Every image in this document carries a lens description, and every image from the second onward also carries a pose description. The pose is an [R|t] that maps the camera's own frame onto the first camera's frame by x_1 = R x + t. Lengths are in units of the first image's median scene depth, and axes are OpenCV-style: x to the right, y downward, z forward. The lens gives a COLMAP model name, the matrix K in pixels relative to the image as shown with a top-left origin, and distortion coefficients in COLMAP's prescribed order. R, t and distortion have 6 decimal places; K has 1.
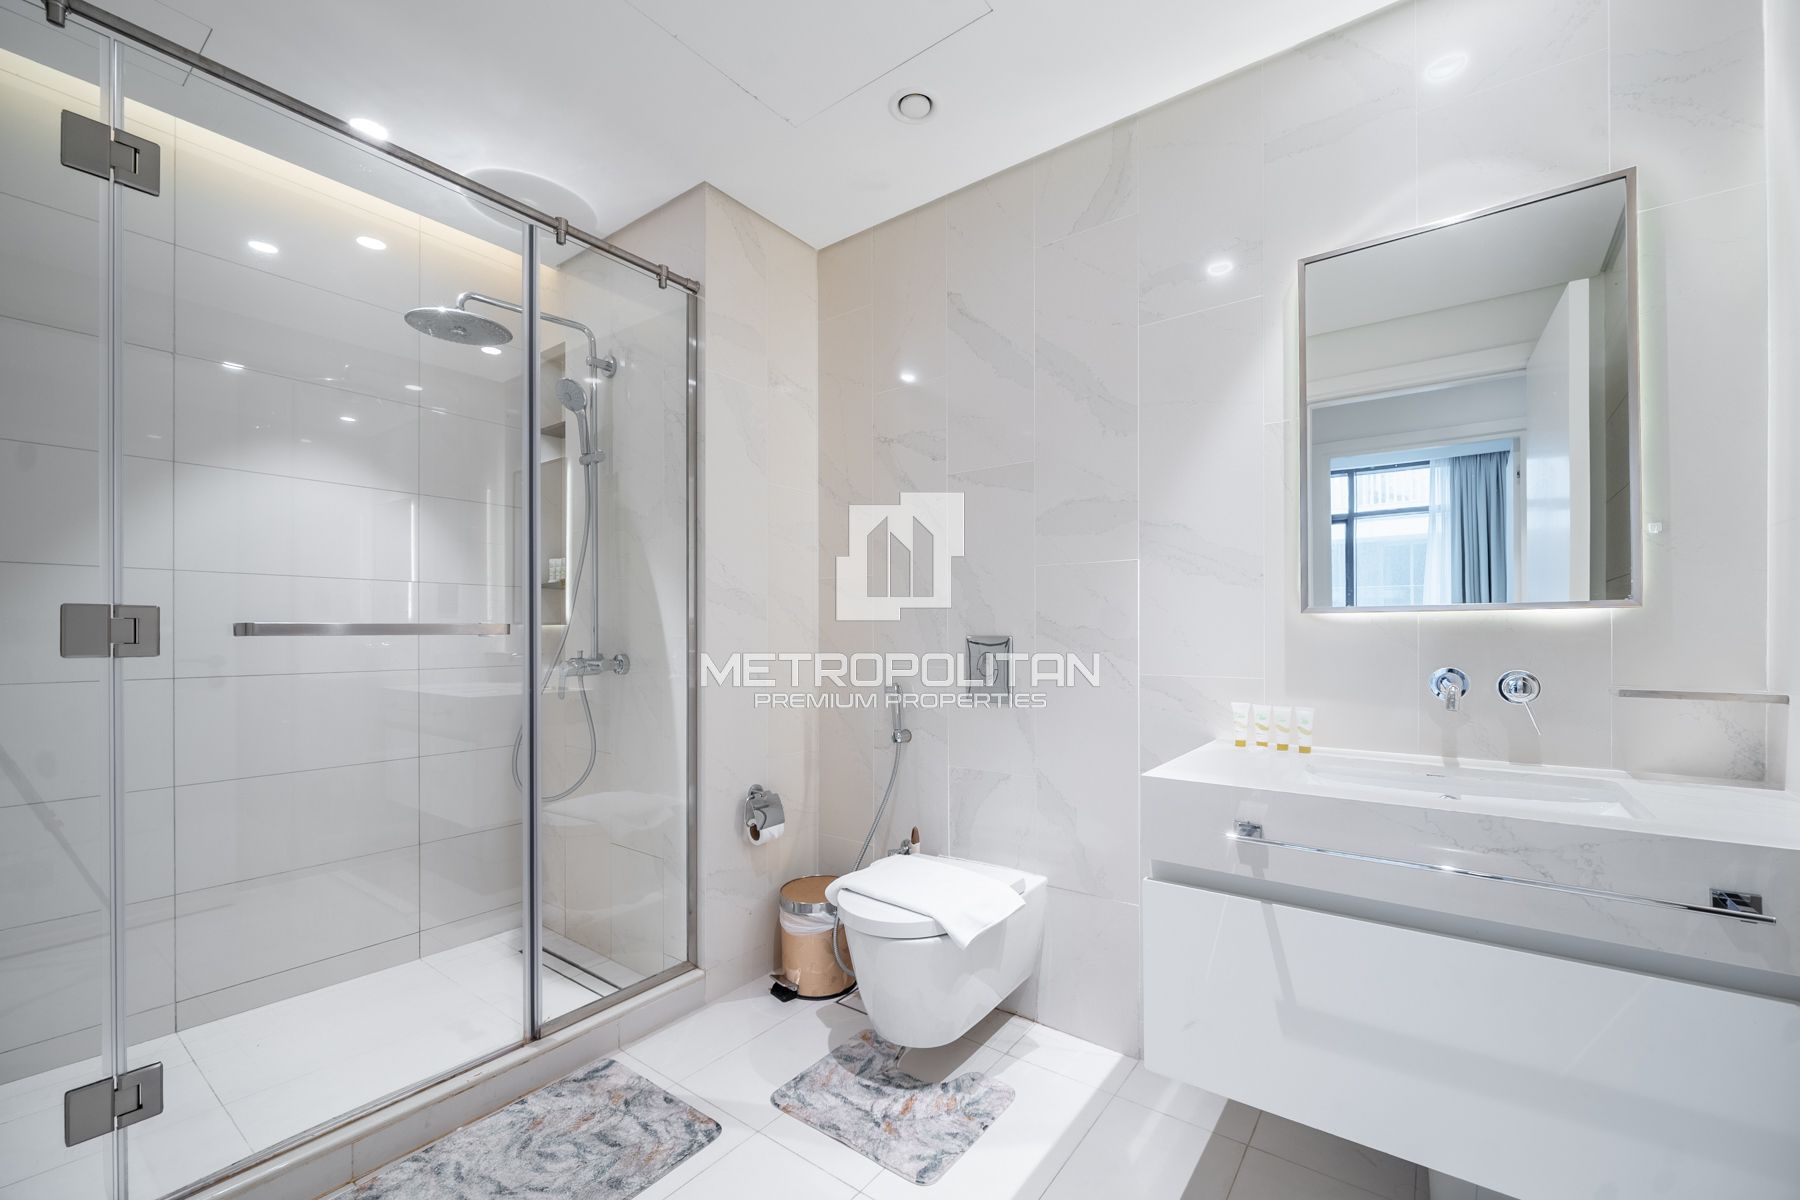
lens RADIAL K [[751.9, 0, 910.4], [0, 751.9, 633.2], [0, 0, 1]] dist [0.009653, -0.007183]
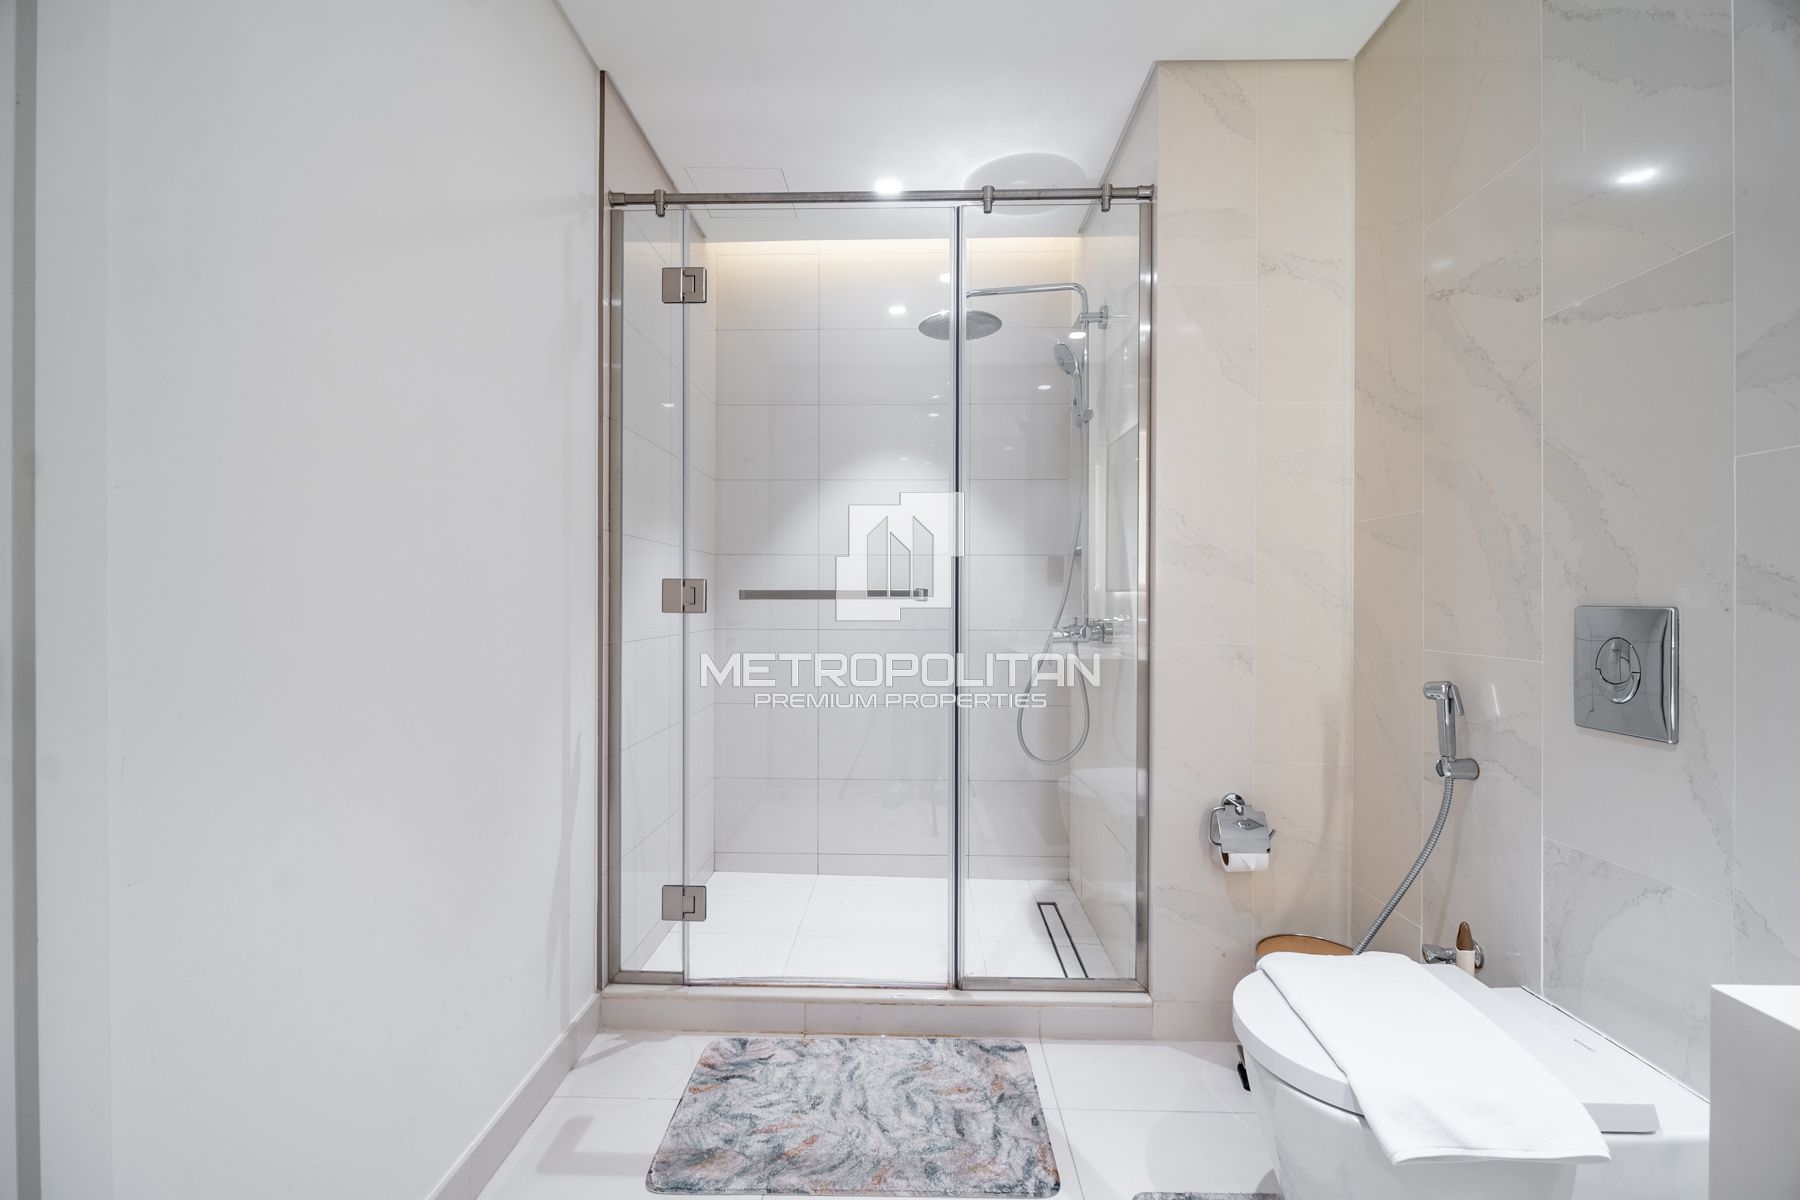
lens RADIAL K [[734.3, 0, 922.0], [0, 734.3, 603.5], [0, 0, 1]] dist [-0.002131, -0.000509]
pose [[0.558935, 0.006227, -0.829188, 0.305744], [-0.005153, 0.999979, 0.004036, 0.002832], [0.829195, 0.002017, 0.558955, 0.383206]]
